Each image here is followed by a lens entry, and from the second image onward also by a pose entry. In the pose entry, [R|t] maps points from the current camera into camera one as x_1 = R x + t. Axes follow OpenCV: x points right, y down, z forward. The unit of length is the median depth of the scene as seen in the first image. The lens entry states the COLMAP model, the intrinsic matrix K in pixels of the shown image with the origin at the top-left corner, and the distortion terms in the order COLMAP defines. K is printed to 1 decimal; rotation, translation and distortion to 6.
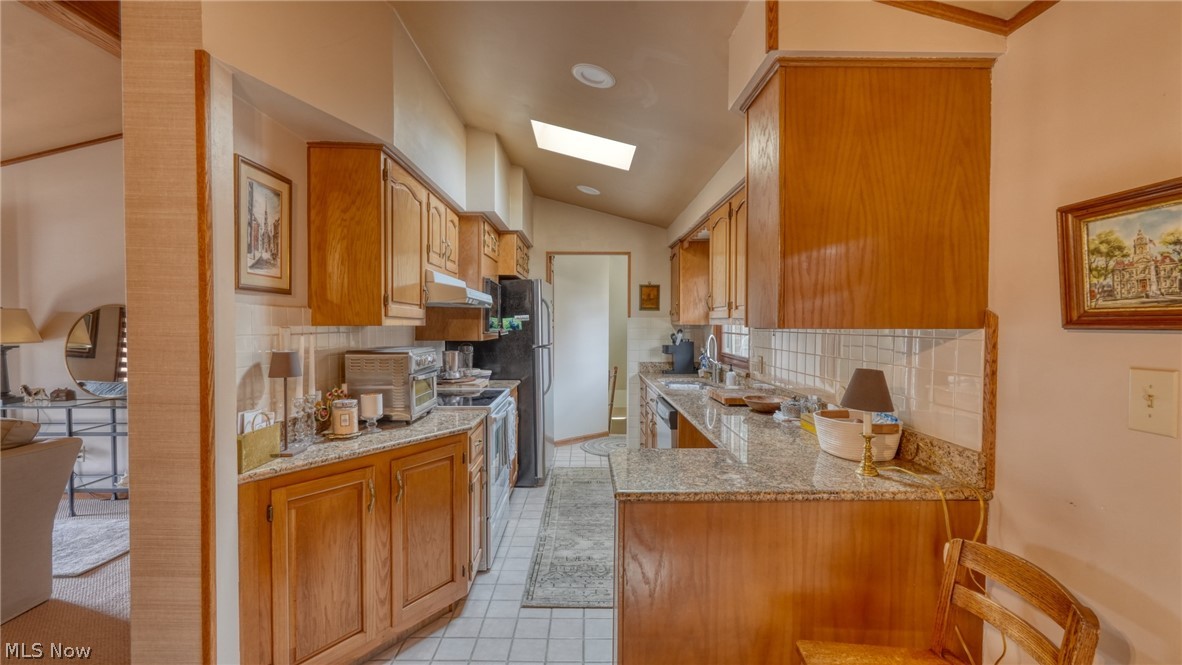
lens RADIAL K [[517.0, 0, 591.3], [0, 517.0, 330.1], [0, 0, 1]] dist [-0.009211, 0.002011]
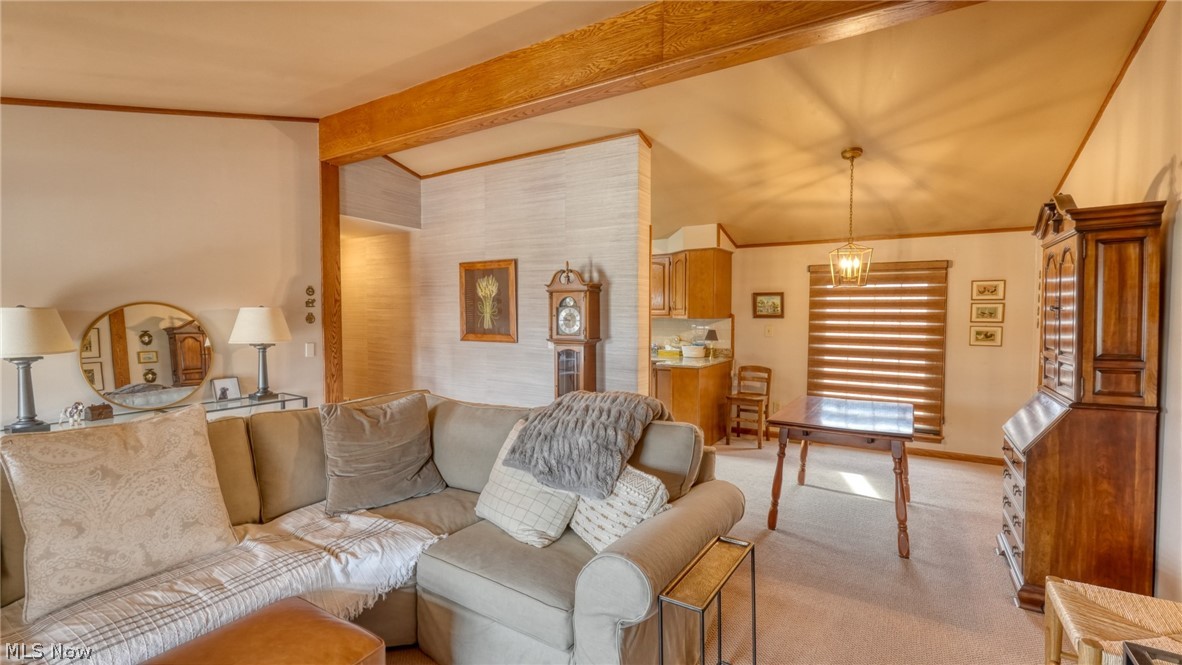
lens RADIAL K [[517.0, 0, 595.1], [0, 517.0, 326.2], [0, 0, 1]] dist [-0.009211, 0.002011]
pose [[0.550309, -0.023144, 0.834640, -3.195081], [0.014449, 0.999730, 0.018196, -0.030858], [-0.834836, 0.002046, 0.550495, -0.333787]]
